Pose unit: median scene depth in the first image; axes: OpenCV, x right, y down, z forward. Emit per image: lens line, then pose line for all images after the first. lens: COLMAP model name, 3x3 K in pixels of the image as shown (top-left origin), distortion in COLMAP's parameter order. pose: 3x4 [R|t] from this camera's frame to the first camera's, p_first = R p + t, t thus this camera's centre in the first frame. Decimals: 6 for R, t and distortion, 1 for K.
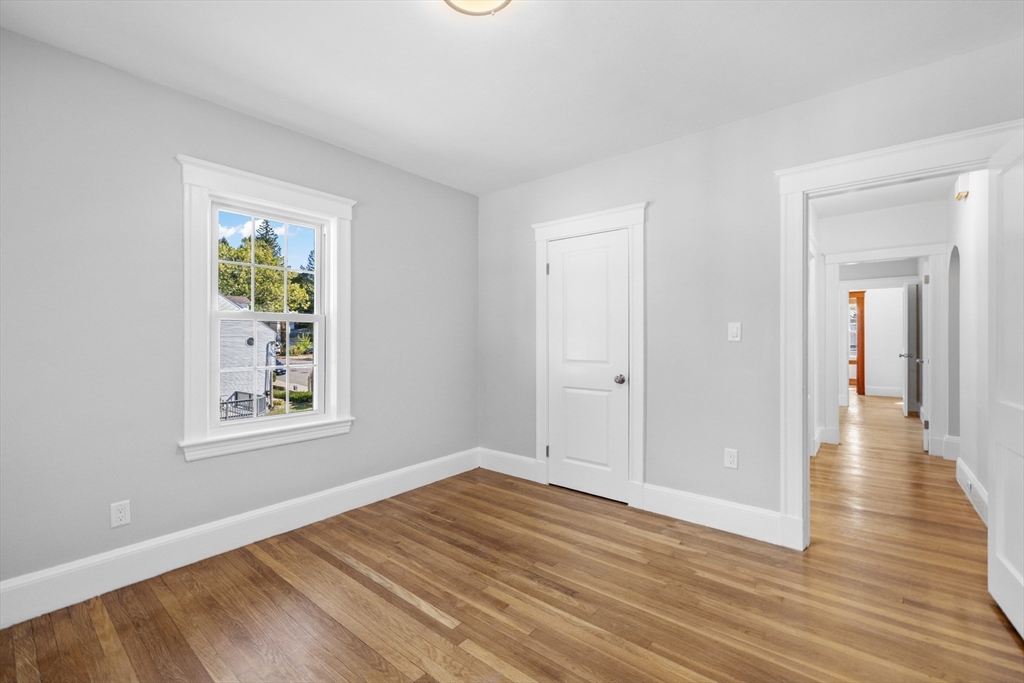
lens RADIAL K [[437.3, 0, 514.3], [0, 437.3, 338.5], [0, 0, 1]] dist [0.002957, 0.000367]
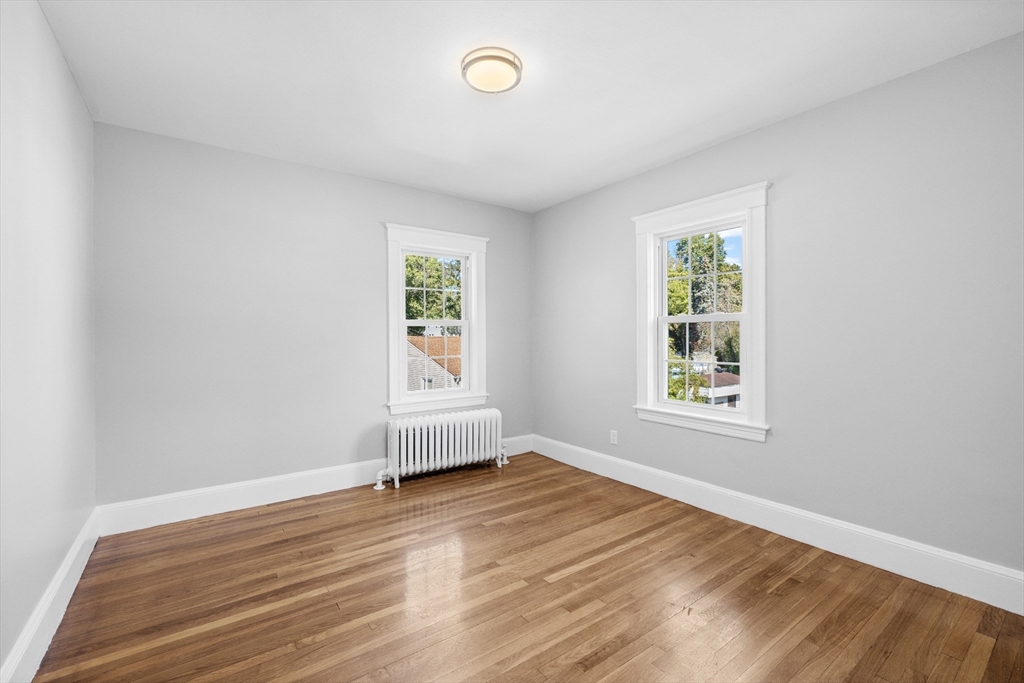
lens RADIAL K [[437.3, 0, 517.6], [0, 437.3, 334.8], [0, 0, 1]] dist [0.002957, 0.000367]
pose [[-0.210441, 0.013722, -0.977510, 0.770839], [-0.004810, 0.999875, 0.015071, -0.030576], [0.977595, 0.007873, -0.210348, 0.852563]]
